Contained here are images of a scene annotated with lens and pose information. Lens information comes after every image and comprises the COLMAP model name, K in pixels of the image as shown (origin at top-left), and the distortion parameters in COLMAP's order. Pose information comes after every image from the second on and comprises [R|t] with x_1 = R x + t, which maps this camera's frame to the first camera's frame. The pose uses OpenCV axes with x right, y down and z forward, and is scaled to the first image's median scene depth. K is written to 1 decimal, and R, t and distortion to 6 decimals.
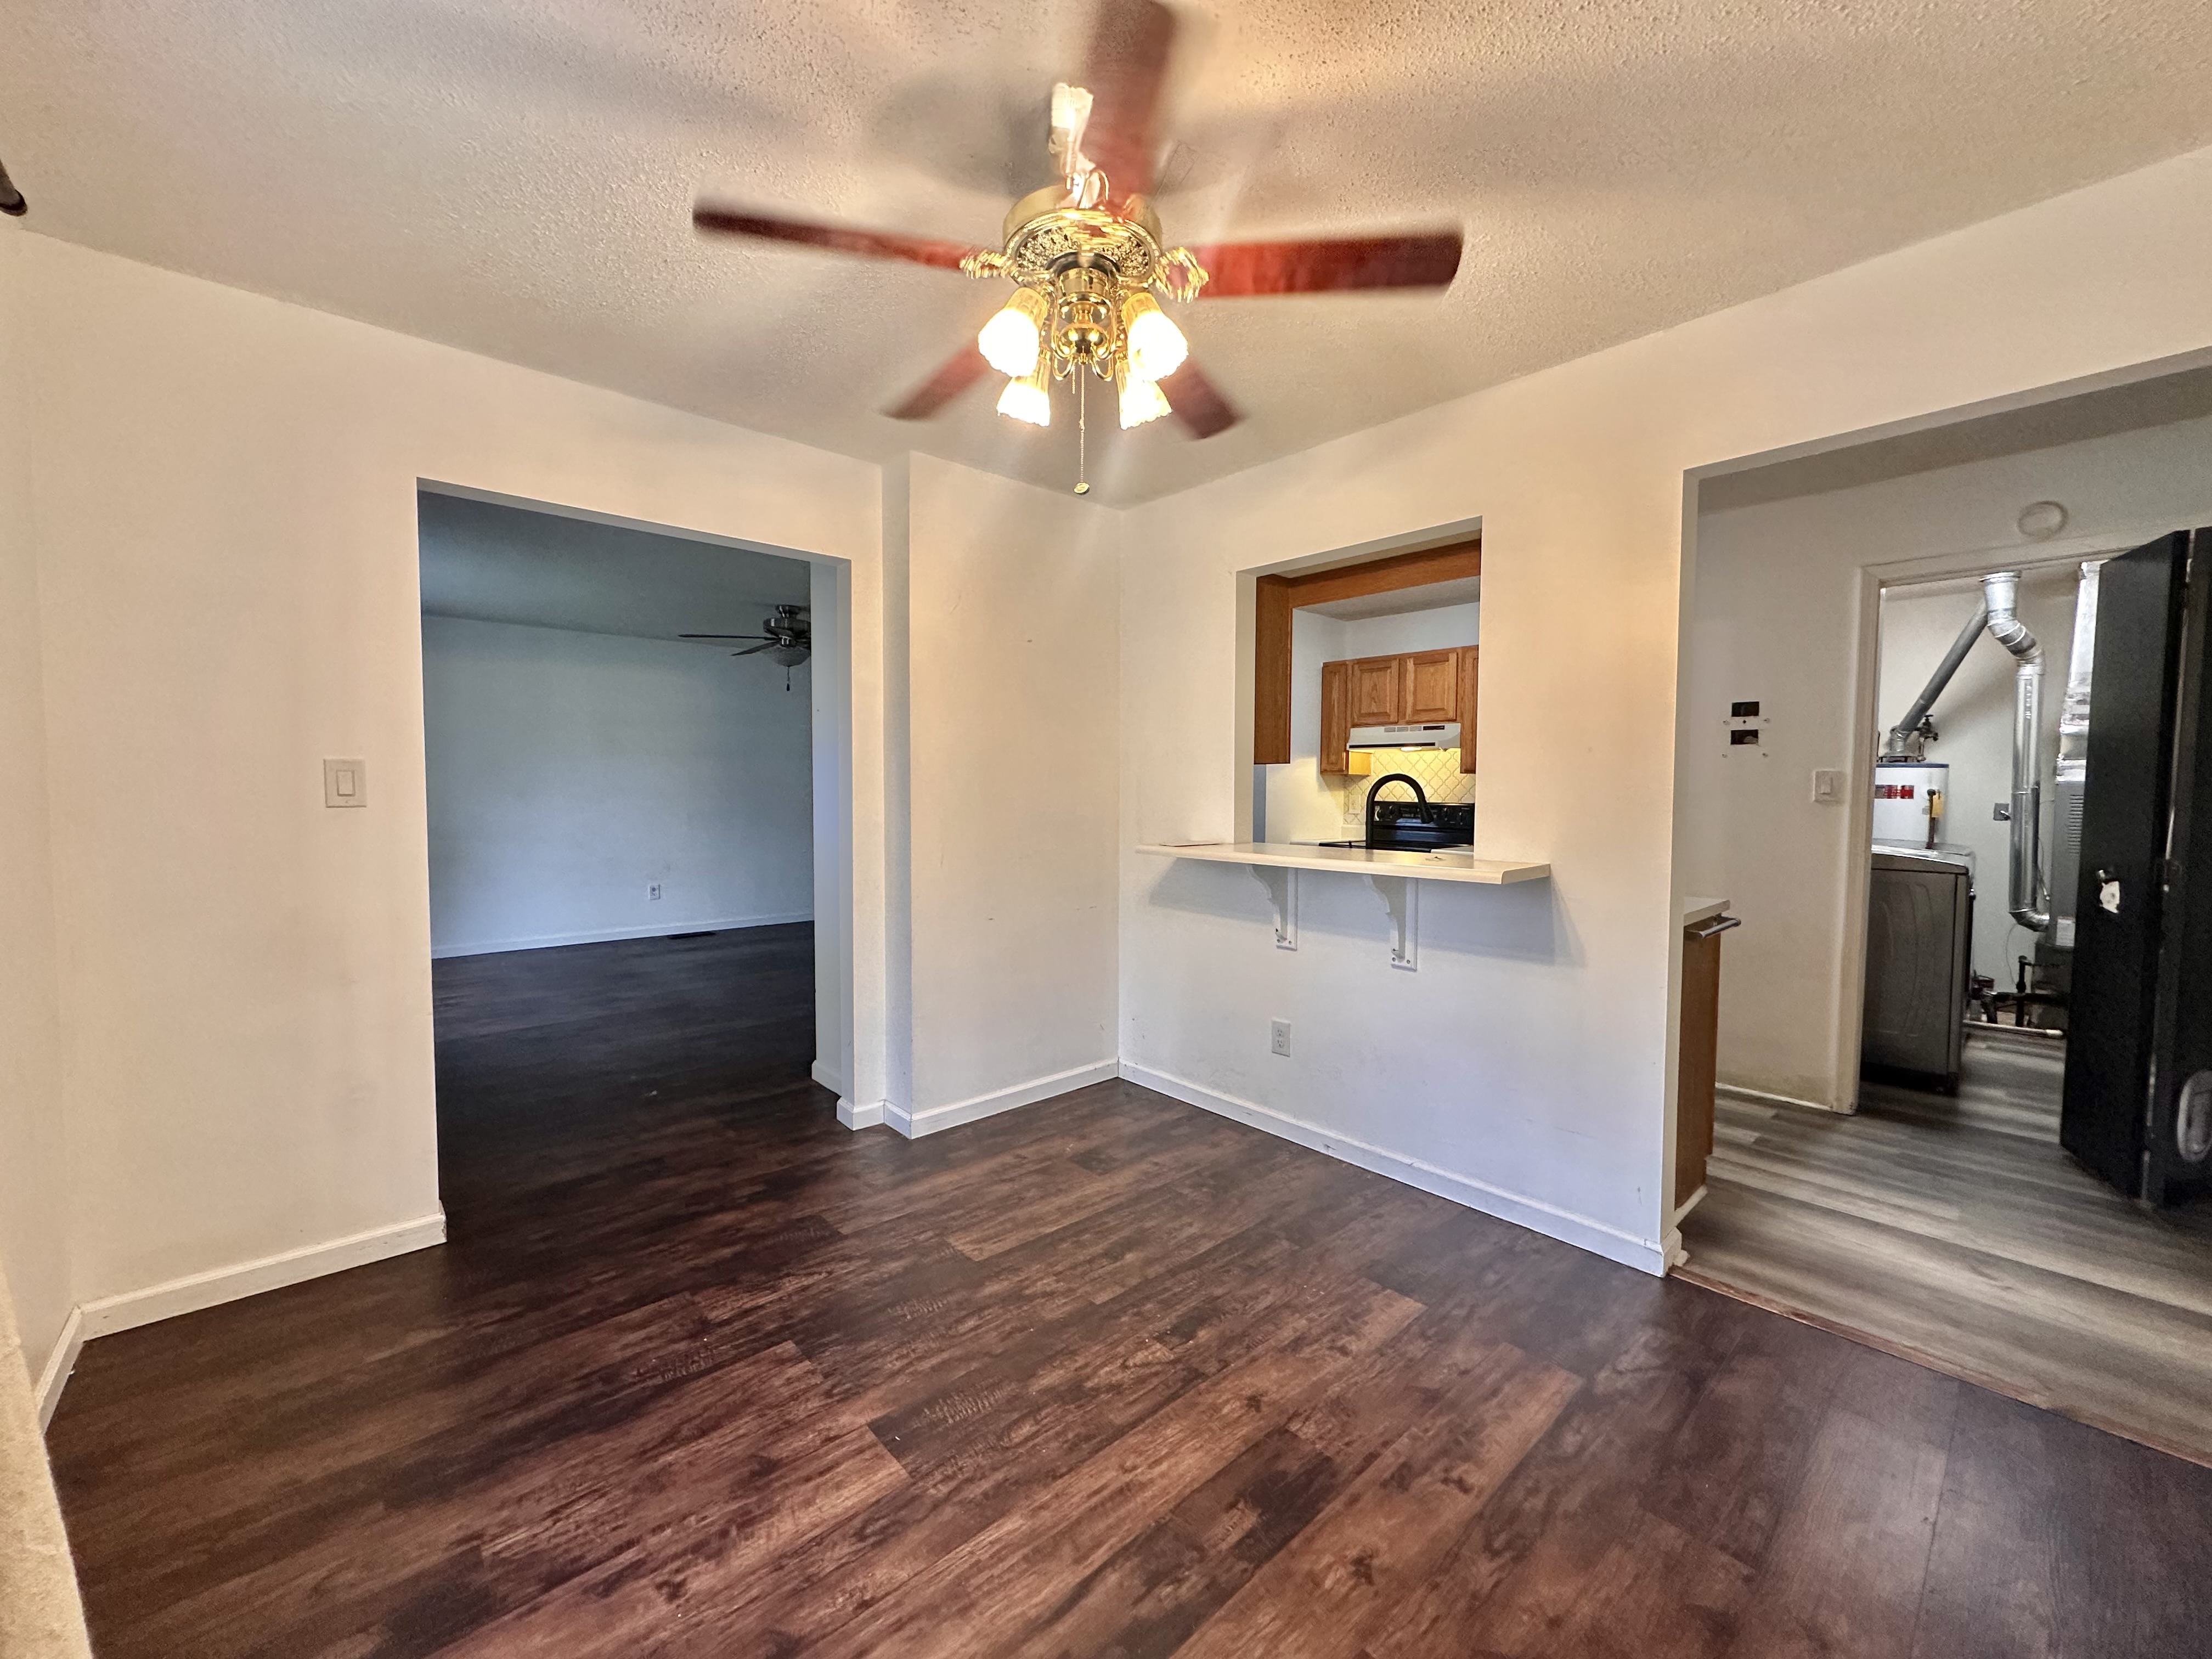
lens RADIAL K [[879.5, 0, 1109.8], [0, 879.5, 826.3], [0, 0, 1]] dist [0.001156, 0.000123]
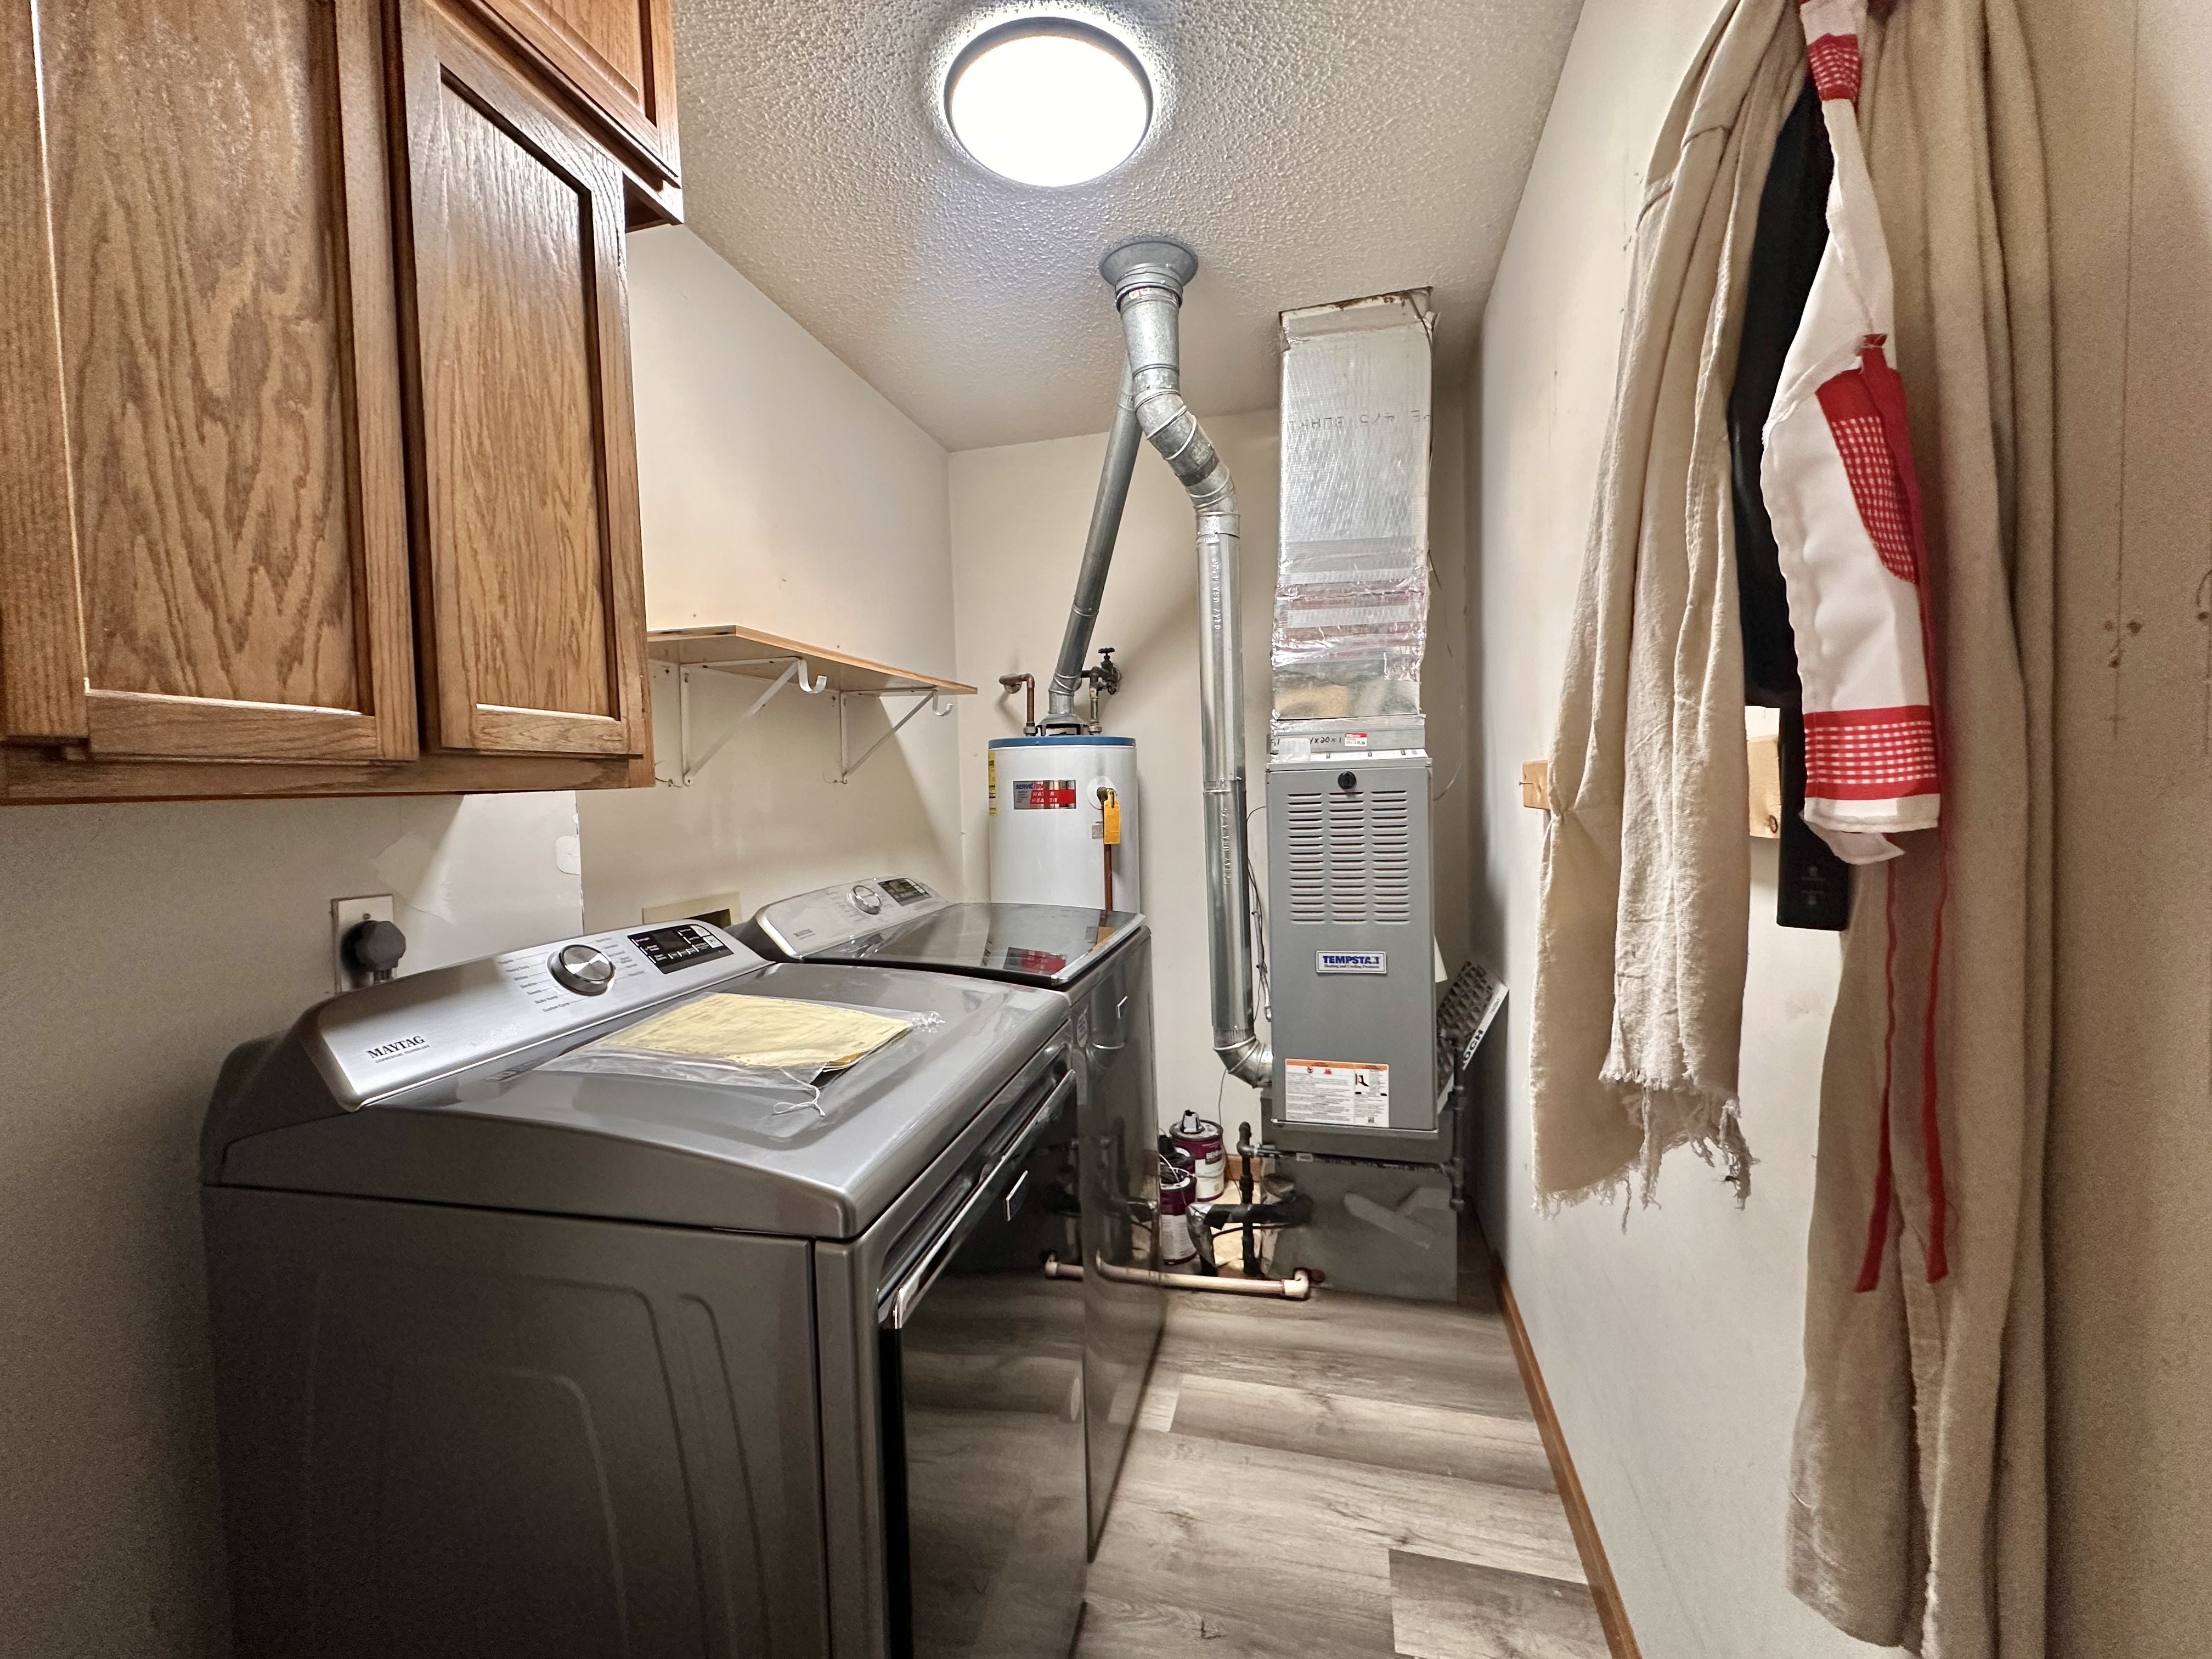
lens RADIAL K [[879.5, 0, 1111.7], [0, 879.5, 821.3], [0, 0, 1]] dist [0.001156, 0.000123]
pose [[0.830853, -0.052283, 0.554031, 0.728403], [0.057030, 0.998335, 0.008686, -0.029889], [-0.553563, 0.024380, 0.832451, 0.643159]]
